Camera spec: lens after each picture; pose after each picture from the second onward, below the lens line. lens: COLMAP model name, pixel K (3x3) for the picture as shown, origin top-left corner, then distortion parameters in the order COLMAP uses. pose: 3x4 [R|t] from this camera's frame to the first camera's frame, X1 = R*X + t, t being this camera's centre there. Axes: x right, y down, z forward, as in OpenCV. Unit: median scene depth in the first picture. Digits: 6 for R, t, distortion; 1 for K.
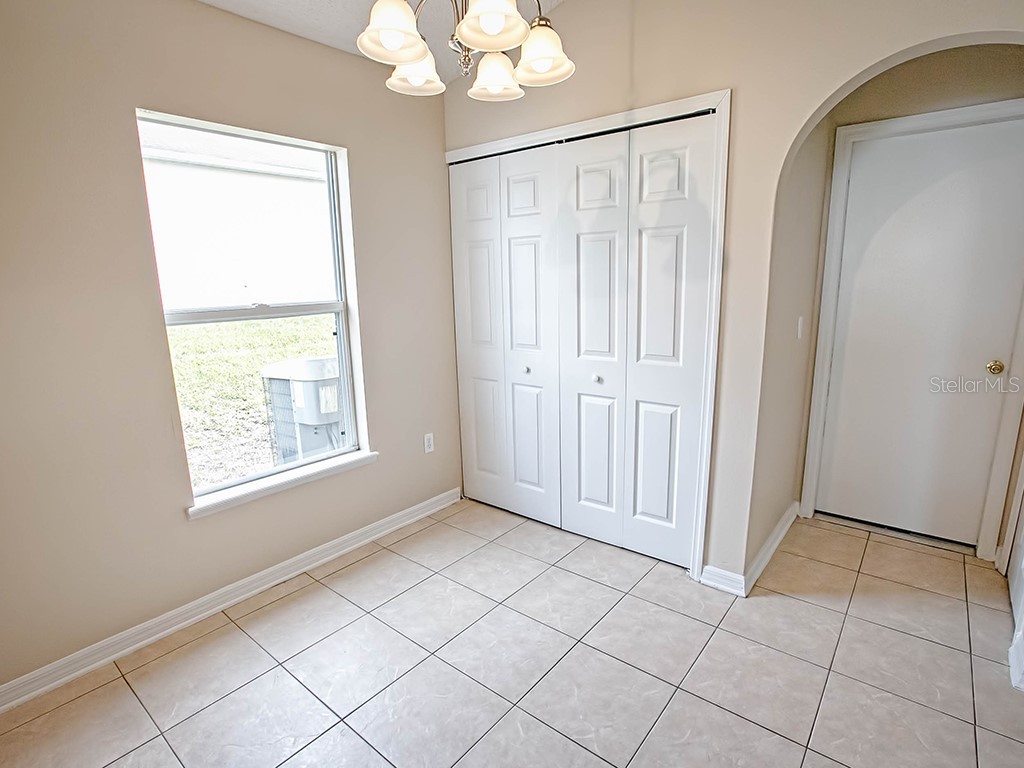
lens RADIAL K [[527.4, 0, 518.8], [0, 527.4, 389.0], [0, 0, 1]] dist [-0.046009, 0.013840]
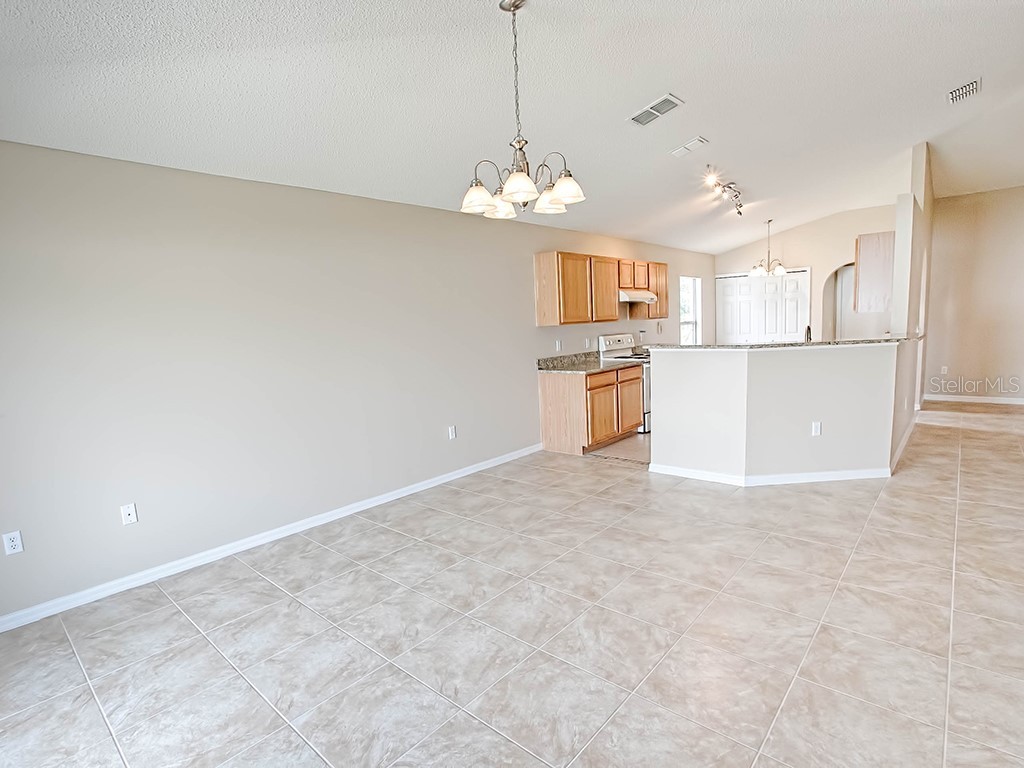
lens RADIAL K [[527.4, 0, 509.4], [0, 527.4, 376.3], [0, 0, 1]] dist [-0.046009, 0.013840]
pose [[0.998703, -0.028652, -0.042083, -1.526189], [0.024005, 0.993963, -0.107058, 0.570449], [0.044896, 0.105909, 0.993362, -2.603902]]
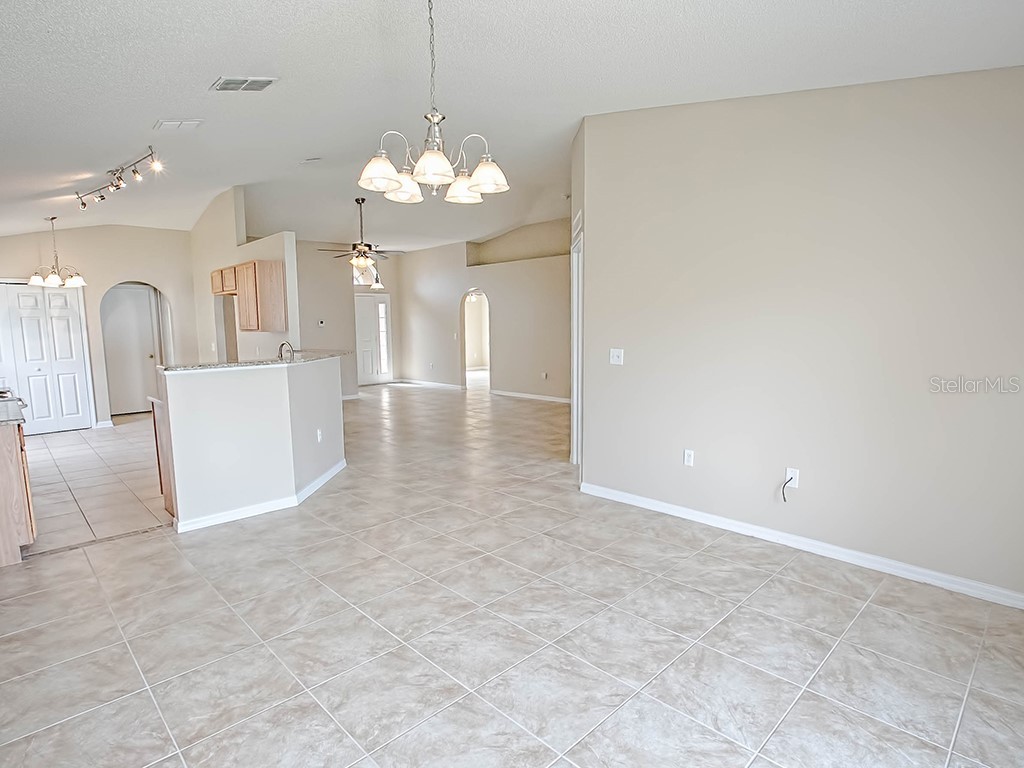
lens RADIAL K [[551.3, 0, 510.2], [0, 551.3, 390.3], [0, 0, 1]] dist [-0.035259, 0.005862]
pose [[0.117192, -0.106156, 0.987419, -2.439710], [0.218371, 0.972691, 0.078655, 0.419987], [-0.968803, 0.206406, 0.137173, -1.810618]]
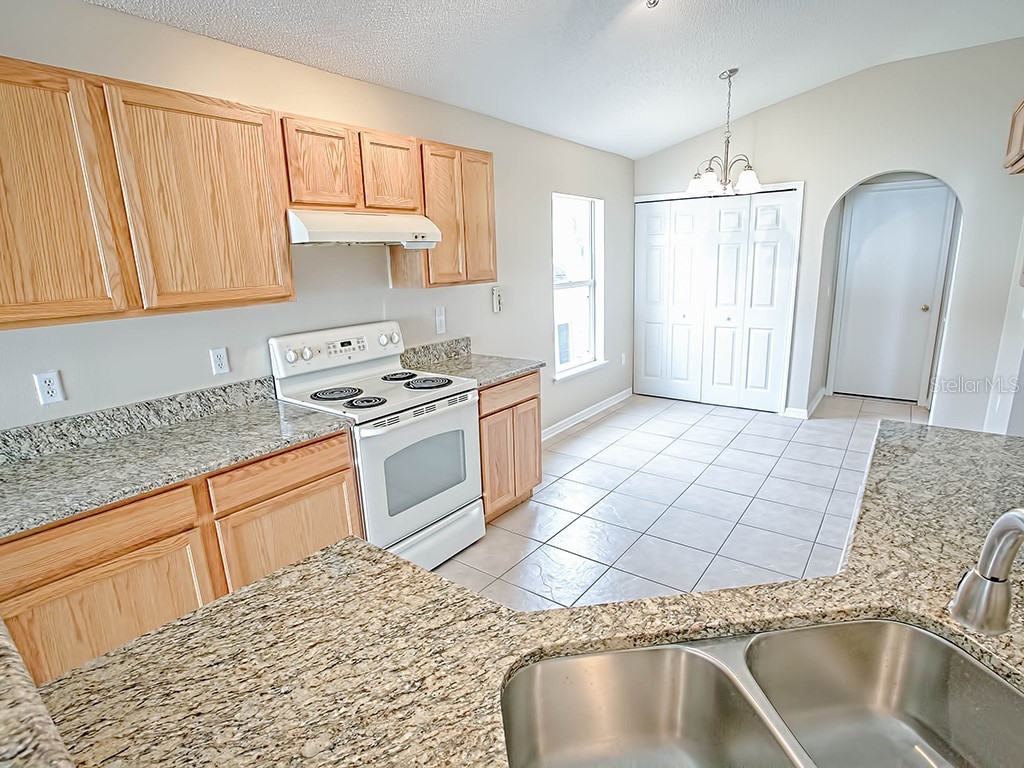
lens RADIAL K [[527.4, 0, 515.3], [0, 527.4, 385.9], [0, 0, 1]] dist [-0.046009, 0.013840]
pose [[0.999065, -0.023360, 0.036365, -0.745347], [0.022332, 0.999346, 0.028432, 0.165851], [-0.037006, -0.027593, 0.998934, -0.955340]]
